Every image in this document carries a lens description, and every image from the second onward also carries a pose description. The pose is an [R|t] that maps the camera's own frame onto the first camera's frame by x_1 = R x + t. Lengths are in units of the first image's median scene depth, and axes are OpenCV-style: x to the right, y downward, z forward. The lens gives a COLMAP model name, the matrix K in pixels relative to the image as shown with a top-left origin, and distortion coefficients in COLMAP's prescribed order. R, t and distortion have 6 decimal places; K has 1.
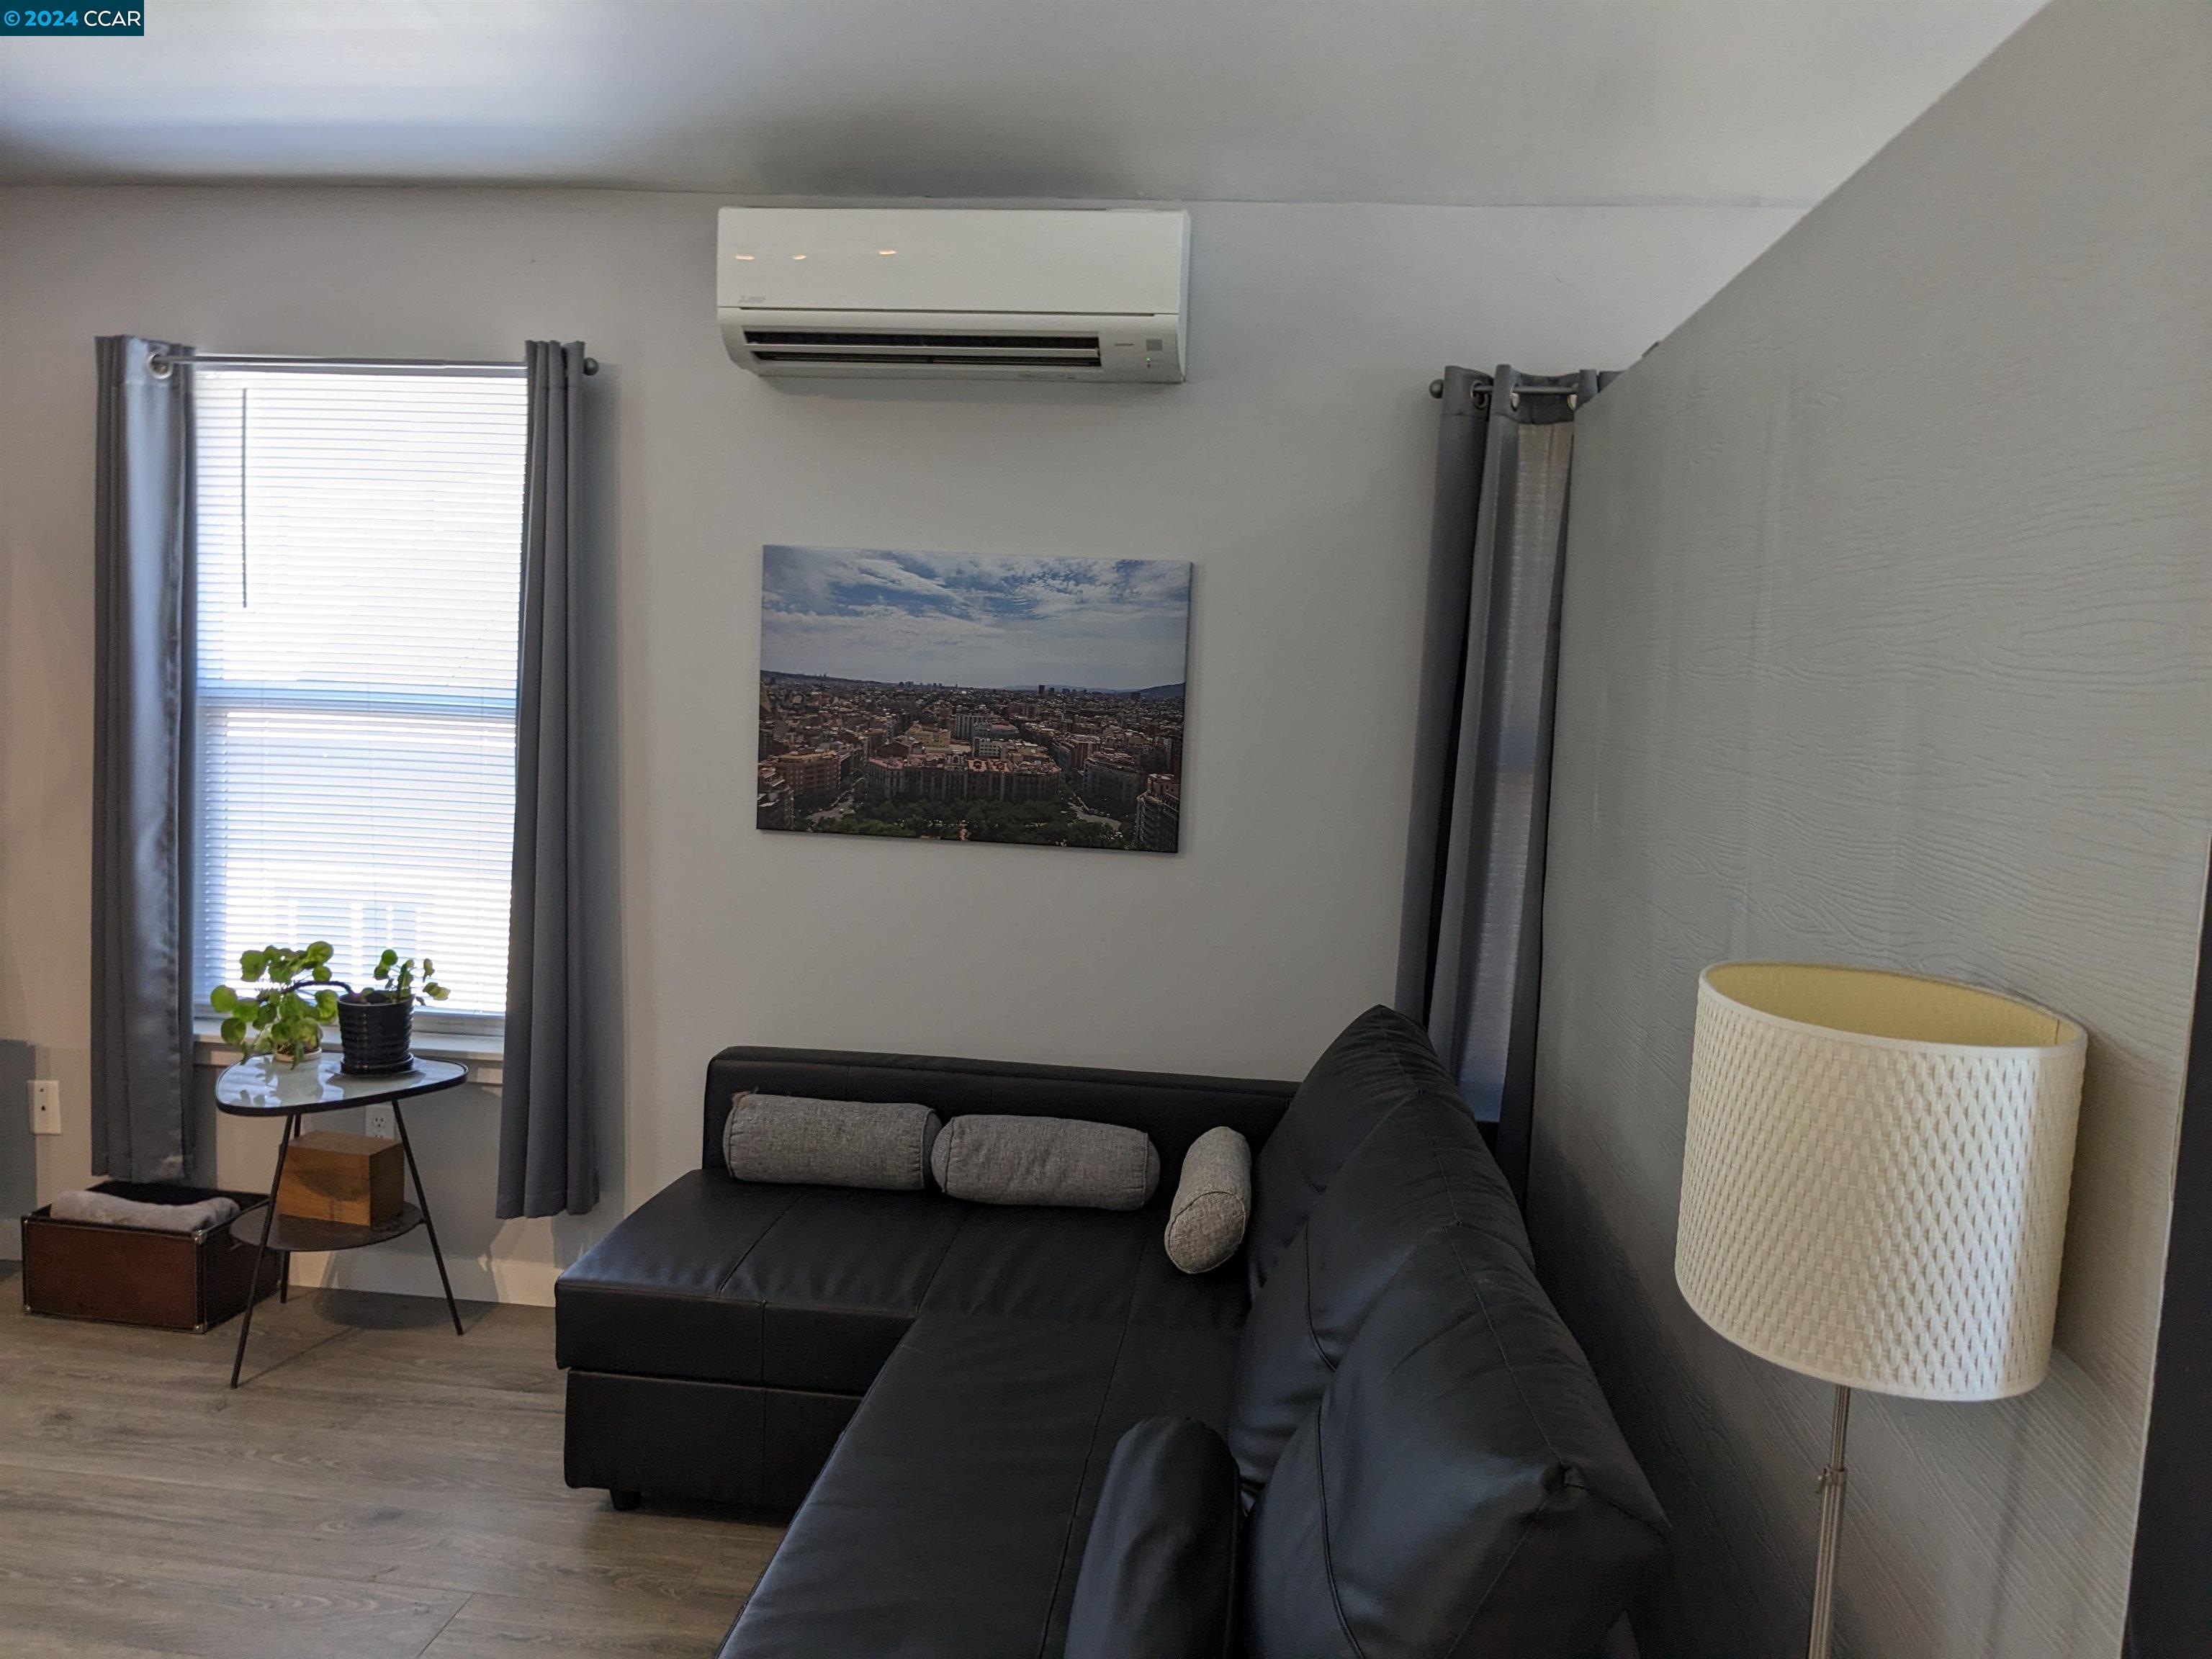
lens RADIAL K [[1750.6, 0, 1111.5], [0, 1750.6, 830.7], [0, 0, 1]] dist [0.010375, -0.033855]
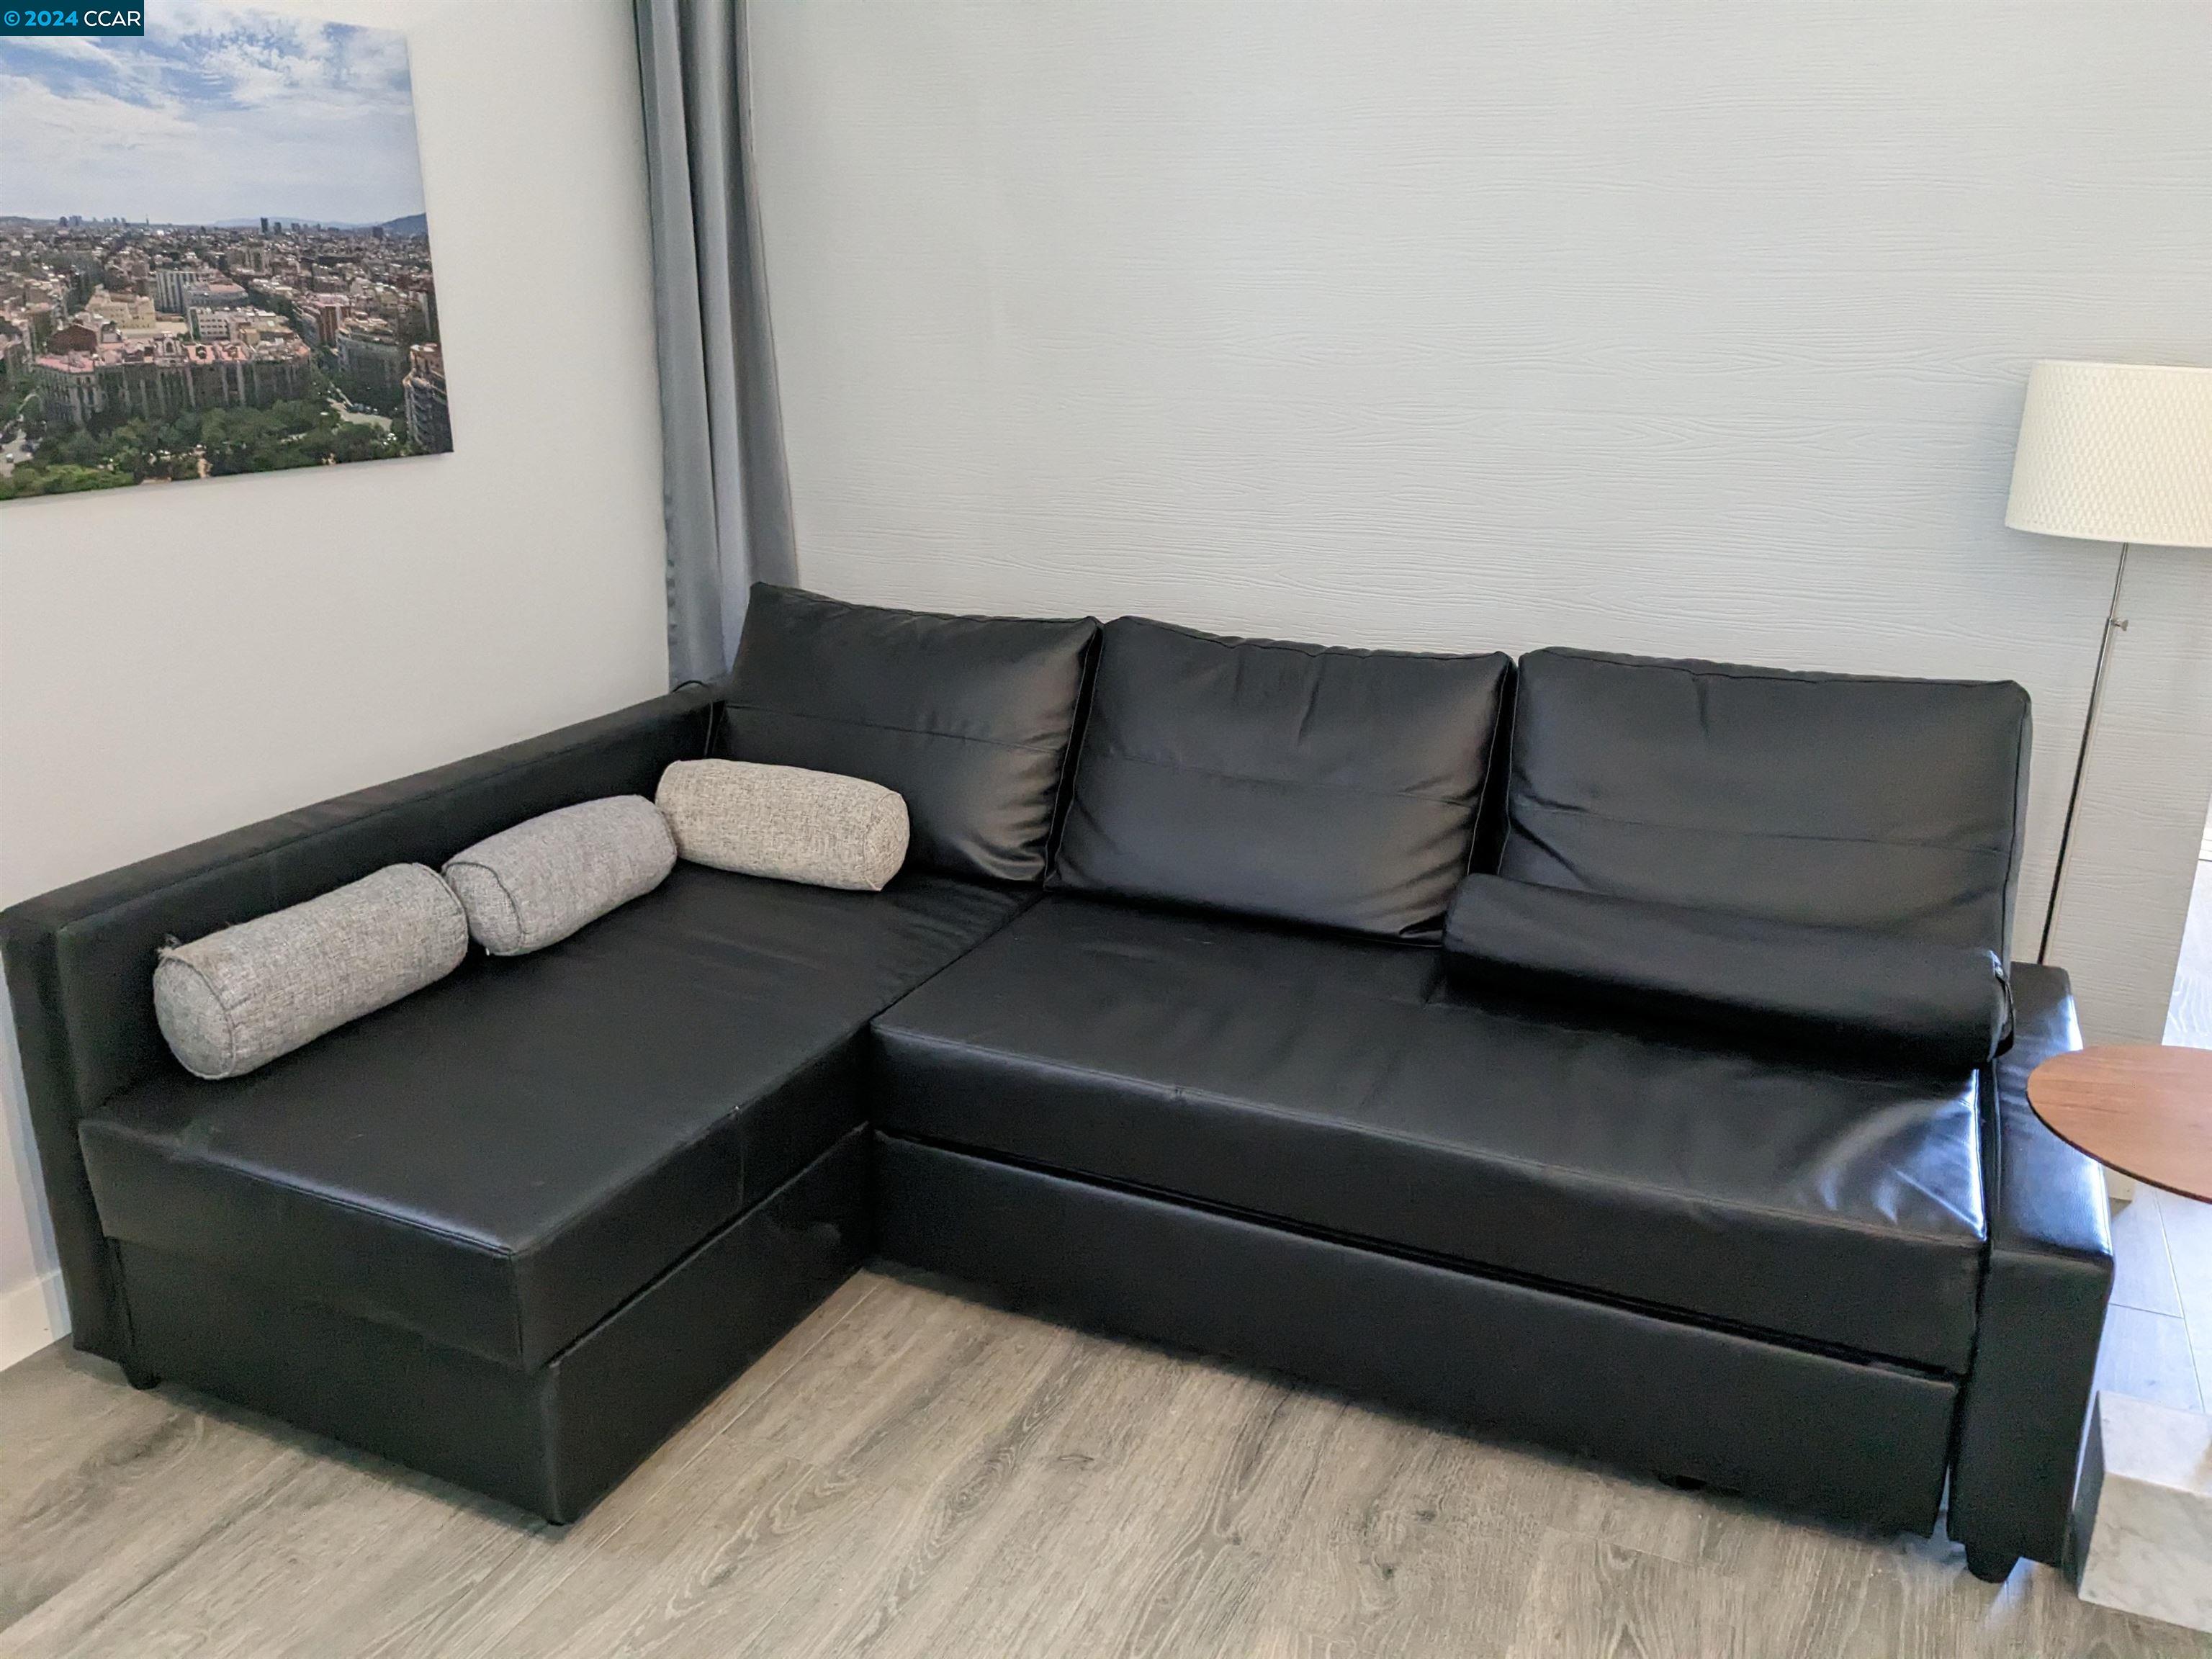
lens RADIAL K [[1750.6, 0, 1114.2], [0, 1750.6, 837.1], [0, 0, 1]] dist [0.010375, -0.033855]
pose [[0.321597, -0.325195, 0.889282, -0.590961], [0.090696, 0.945436, 0.312931, -0.040284], [-0.942523, -0.019984, 0.333544, 0.478210]]
